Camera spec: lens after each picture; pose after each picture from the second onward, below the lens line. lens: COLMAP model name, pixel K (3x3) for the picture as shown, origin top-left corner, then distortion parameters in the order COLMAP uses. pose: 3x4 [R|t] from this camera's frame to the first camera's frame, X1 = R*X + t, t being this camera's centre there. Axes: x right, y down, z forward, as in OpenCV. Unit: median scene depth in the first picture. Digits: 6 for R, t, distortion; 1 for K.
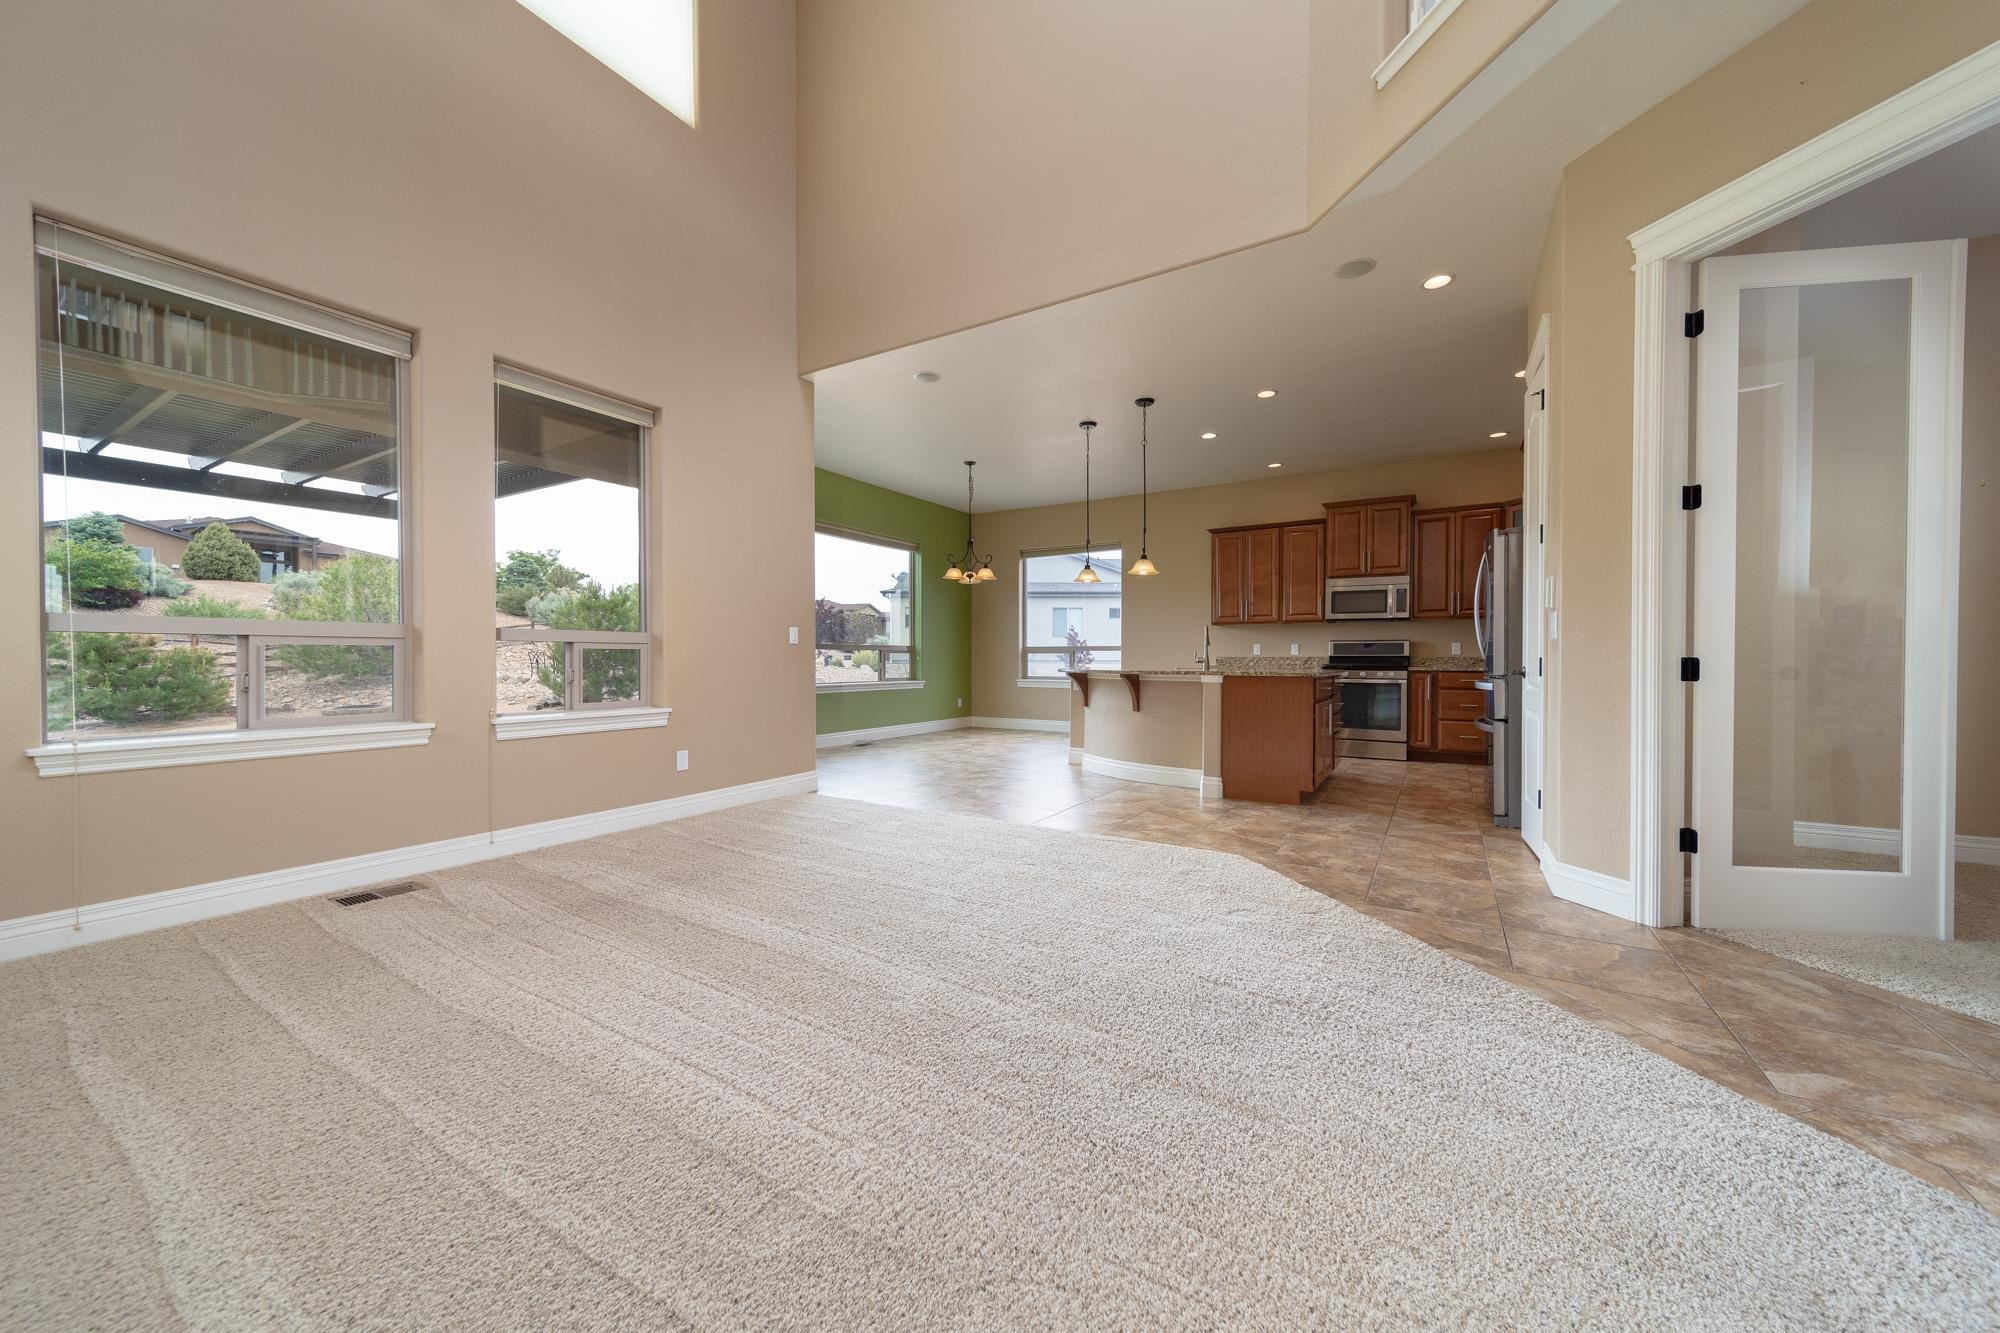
lens RADIAL K [[714.6, 0, 1001.6], [0, 714.6, 666.1], [0, 0, 1]] dist [0.004312, 0.000230]
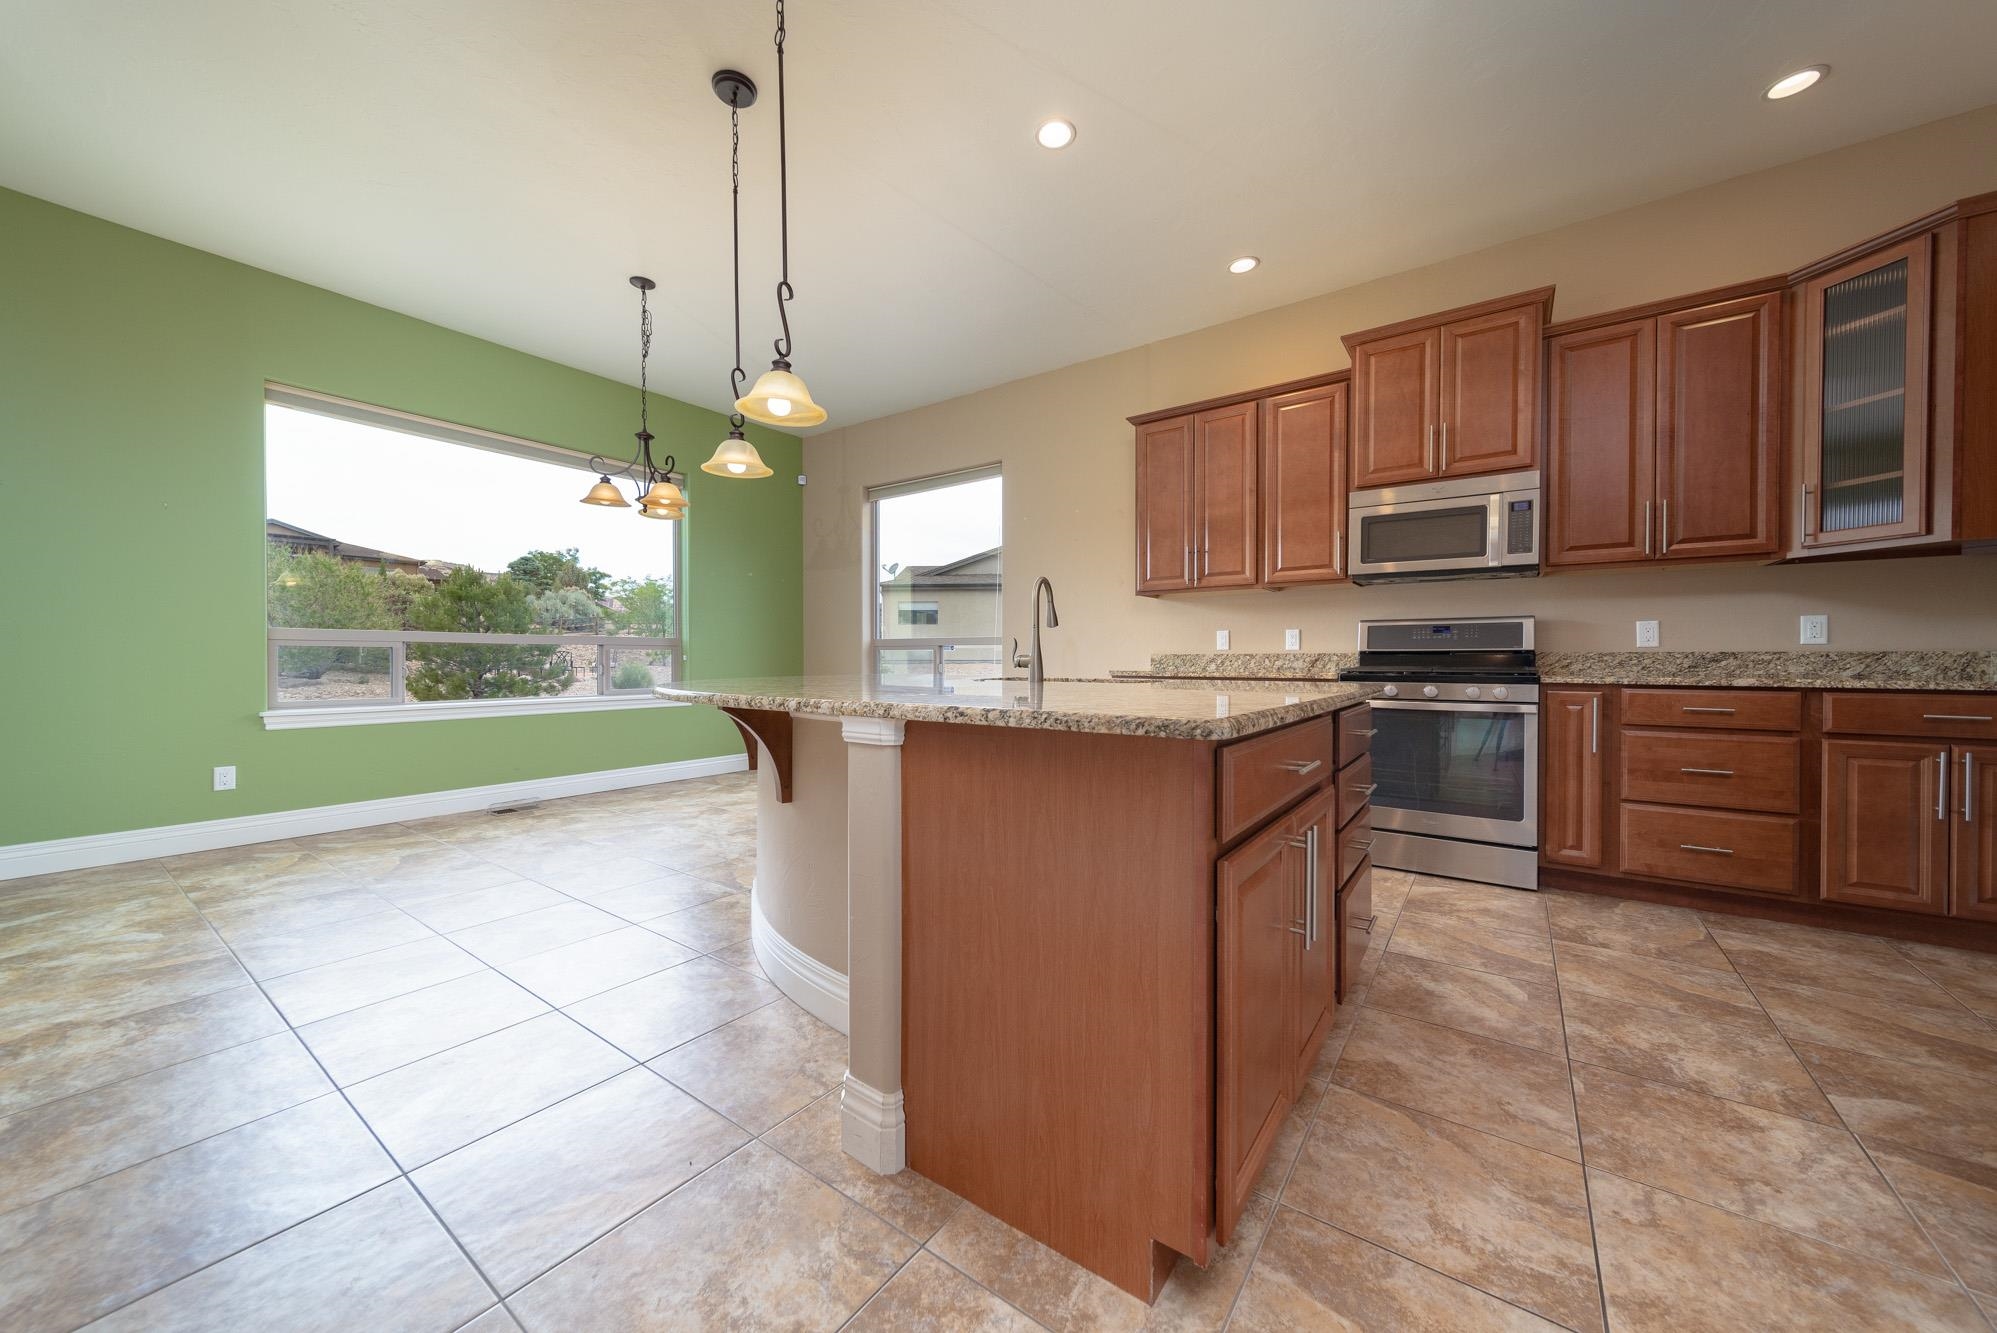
lens RADIAL K [[713.5, 0, 986.8], [0, 713.5, 662.4], [0, 0, 1]] dist [0.004312, 0.000230]
pose [[0.996459, -0.002890, -0.084026, 0.261695], [0.002614, 0.999991, -0.003396, -0.005757], [0.084035, 0.003165, 0.996458, 0.522809]]
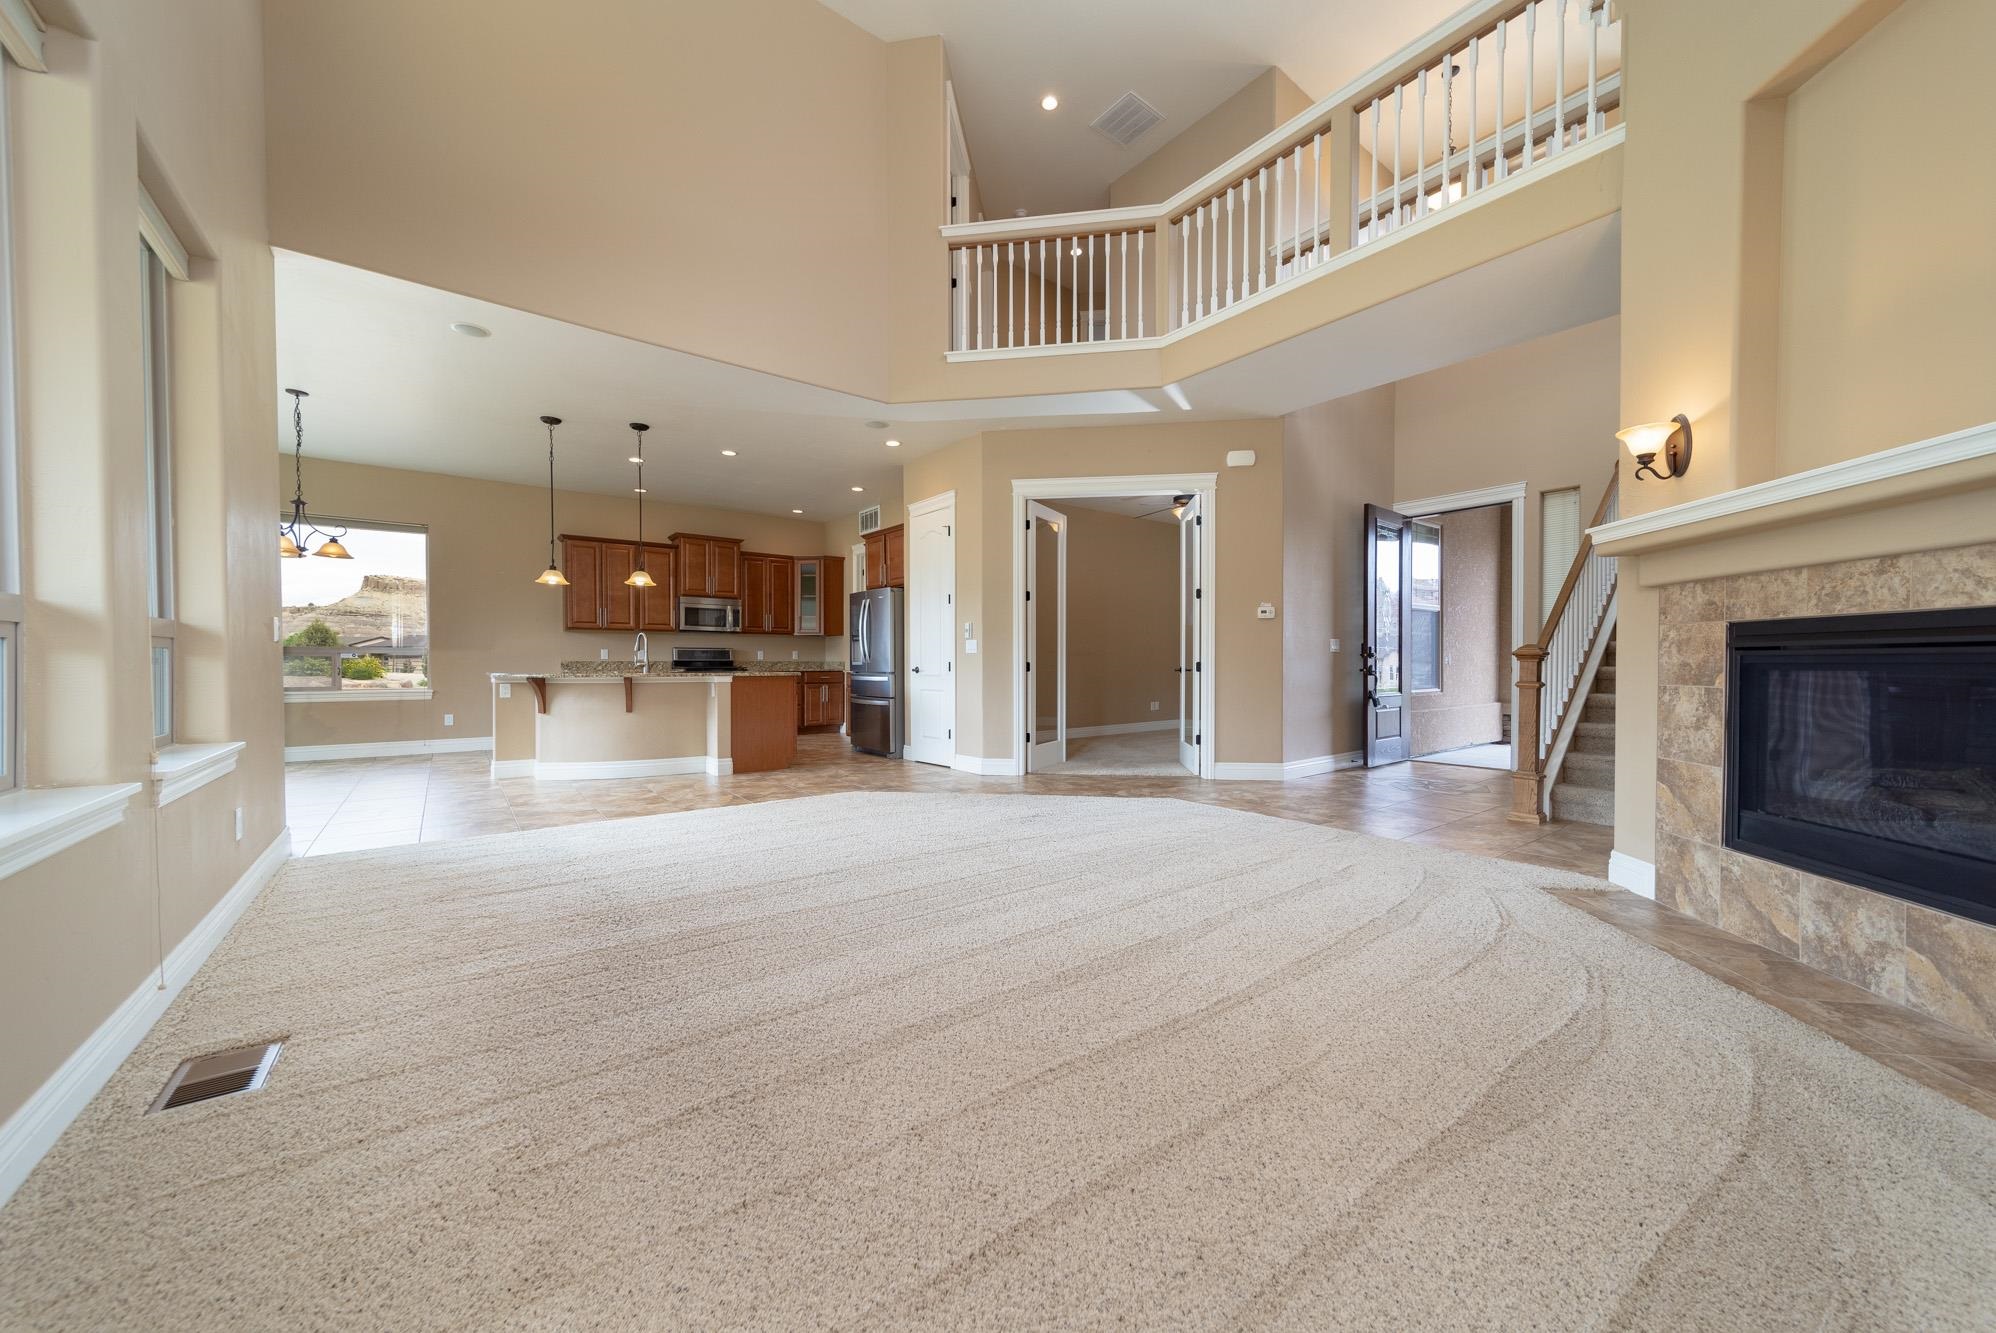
lens RADIAL K [[713.2, 0, 982.0], [0, 713.2, 675.6], [0, 0, 1]] dist [0.004312, 0.000230]
pose [[0.366504, -0.016926, 0.930263, -0.500563], [0.009592, 0.999850, 0.014412, -0.001173], [-0.930367, 0.003641, 0.366611, 0.096460]]
